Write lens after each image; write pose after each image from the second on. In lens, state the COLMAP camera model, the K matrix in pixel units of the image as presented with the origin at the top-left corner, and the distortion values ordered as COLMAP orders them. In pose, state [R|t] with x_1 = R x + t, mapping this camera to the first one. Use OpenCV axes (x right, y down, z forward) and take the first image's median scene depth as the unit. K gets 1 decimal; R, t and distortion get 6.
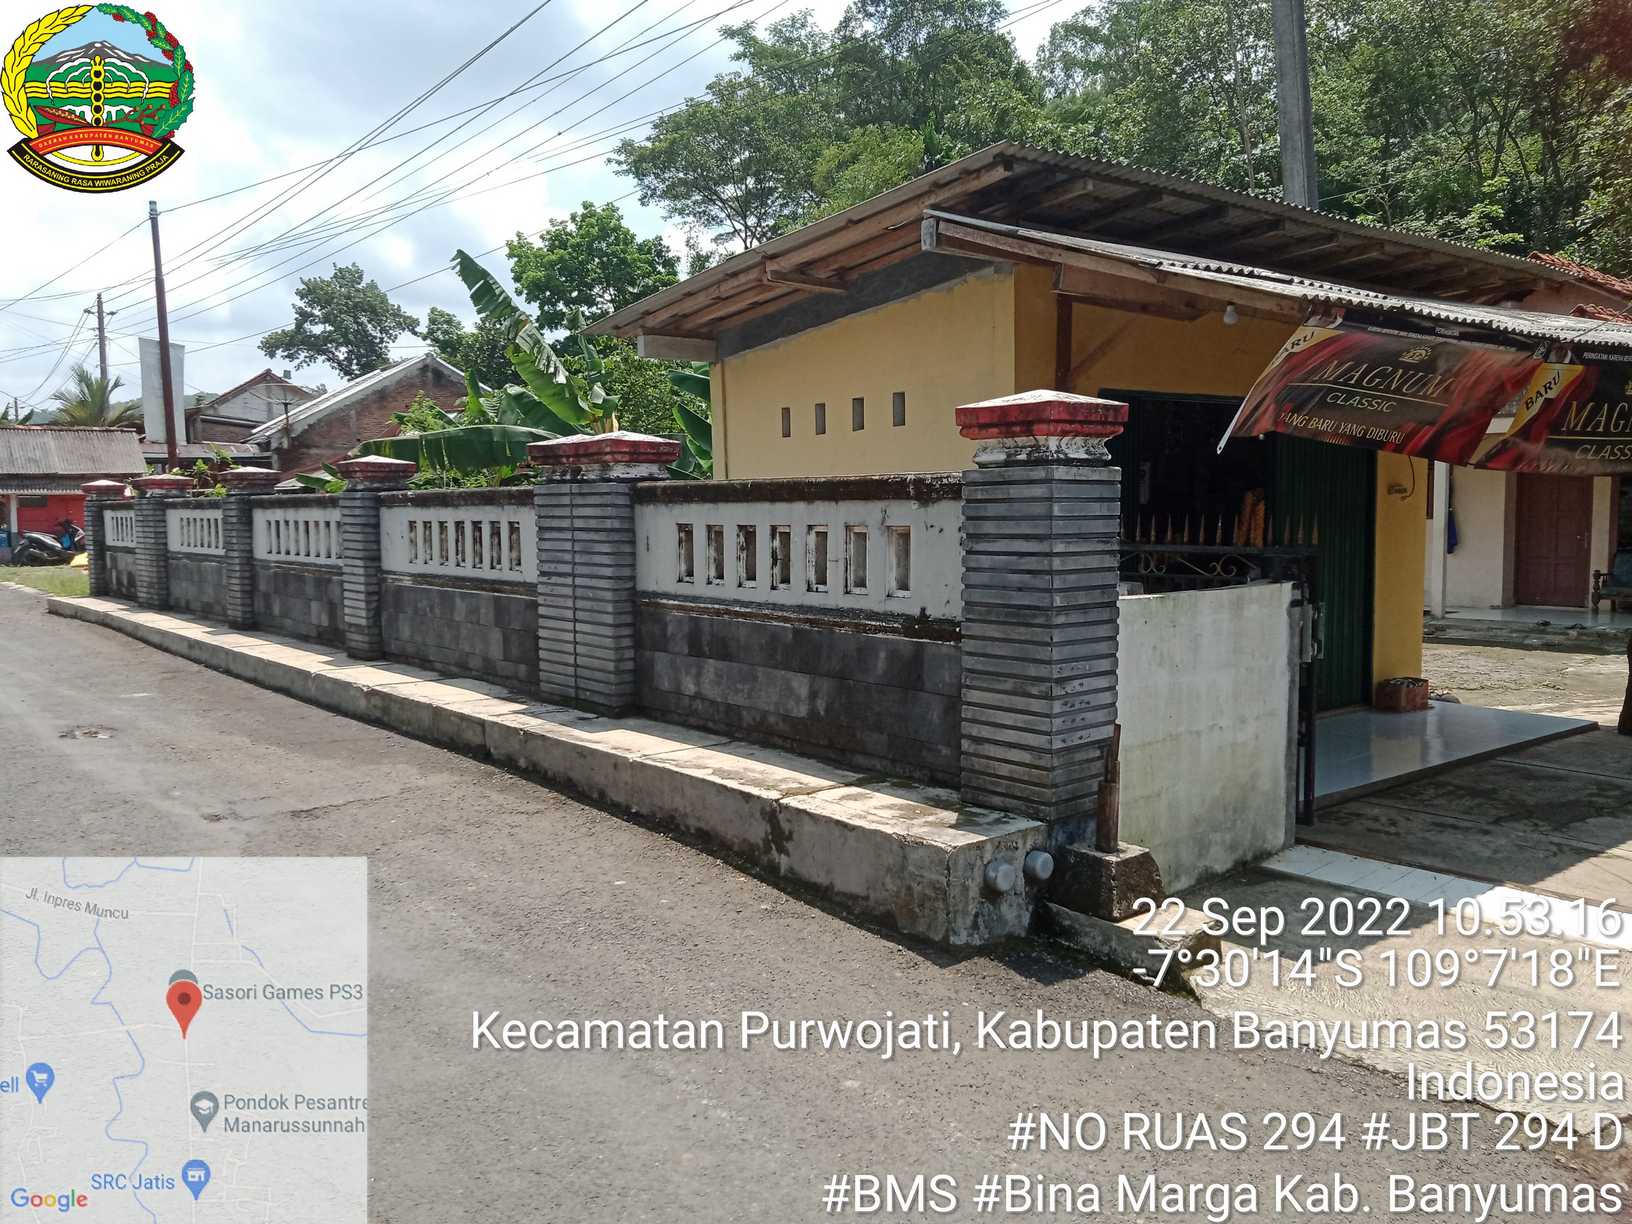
lens RADIAL K [[1222.8, 0, 823.9], [0, 1222.8, 604.0], [0, 0, 1]] dist [0.034416, -0.014426]
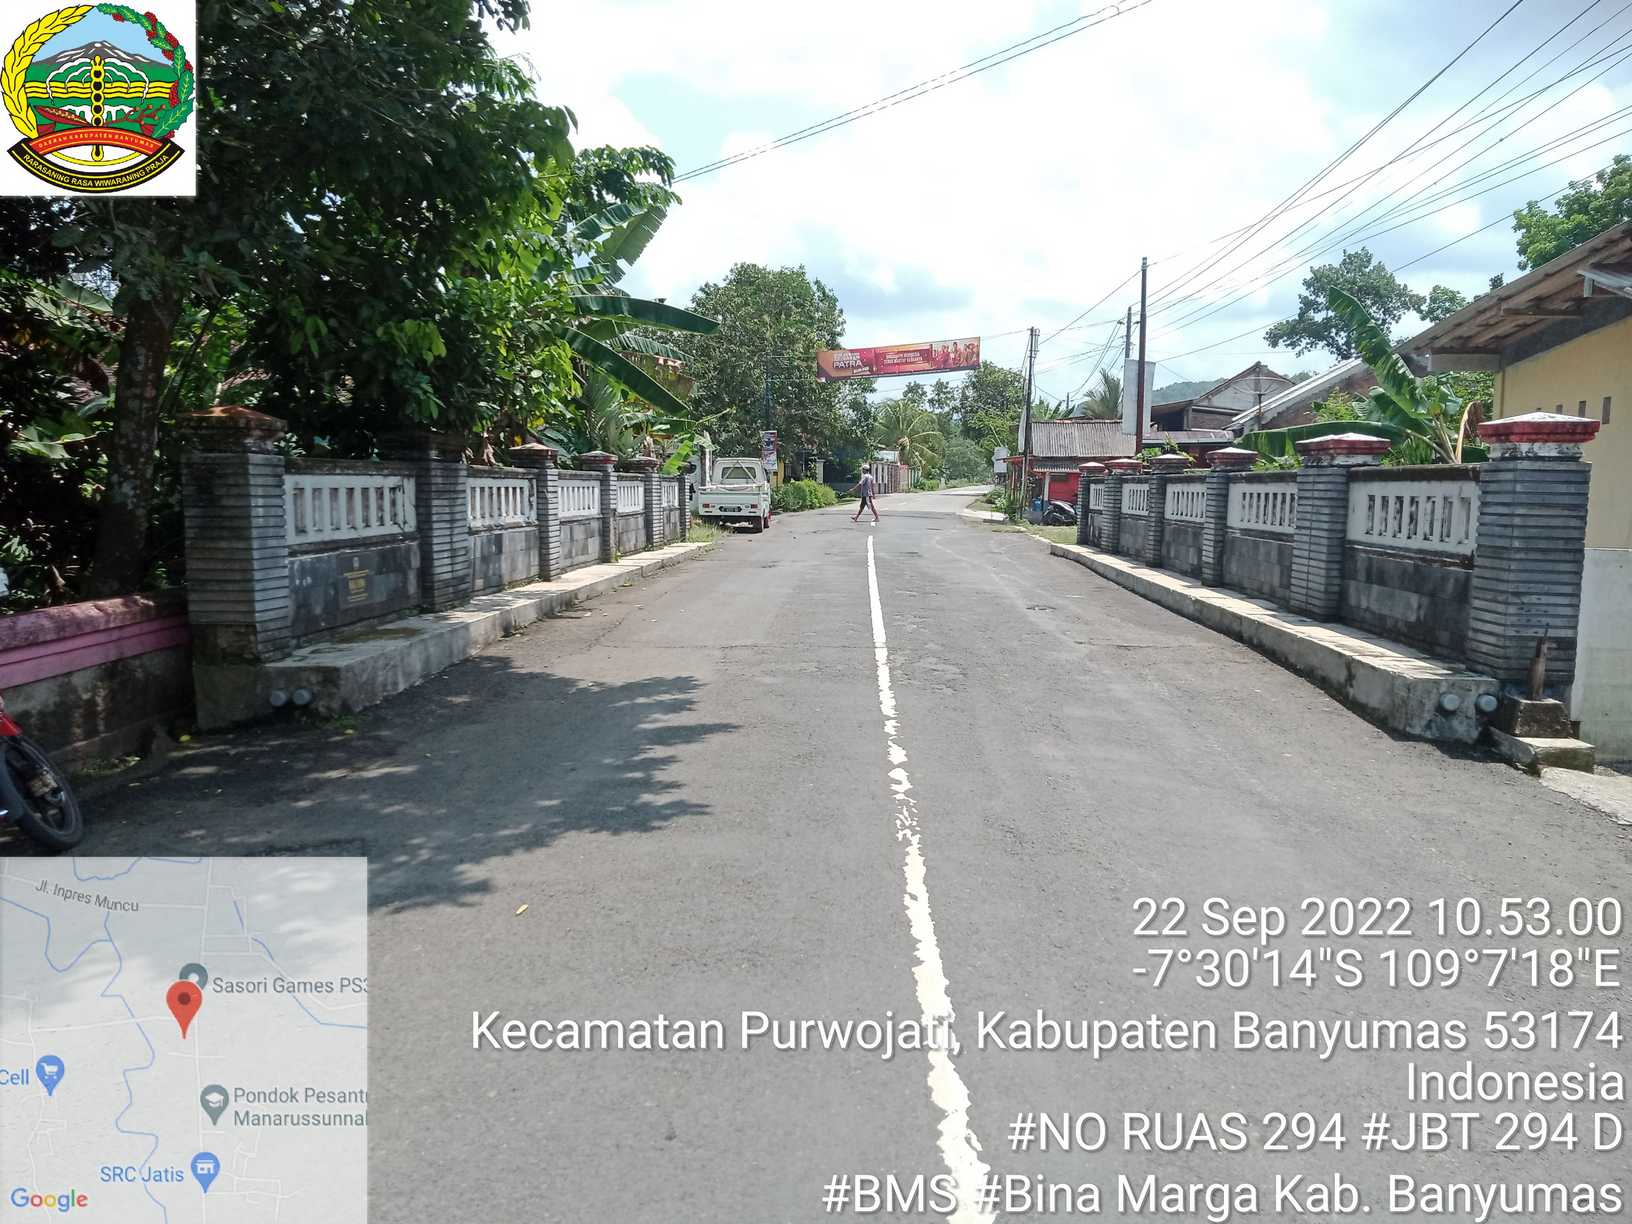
lens RADIAL K [[1222.8, 0, 818.8], [0, 1222.8, 610.9], [0, 0, 1]] dist [0.034416, -0.014426]
pose [[0.714610, 0.094614, -0.693094, 0.417800], [-0.080397, 0.995354, 0.052983, 0.045672], [0.694887, 0.017861, 0.718897, -0.509640]]
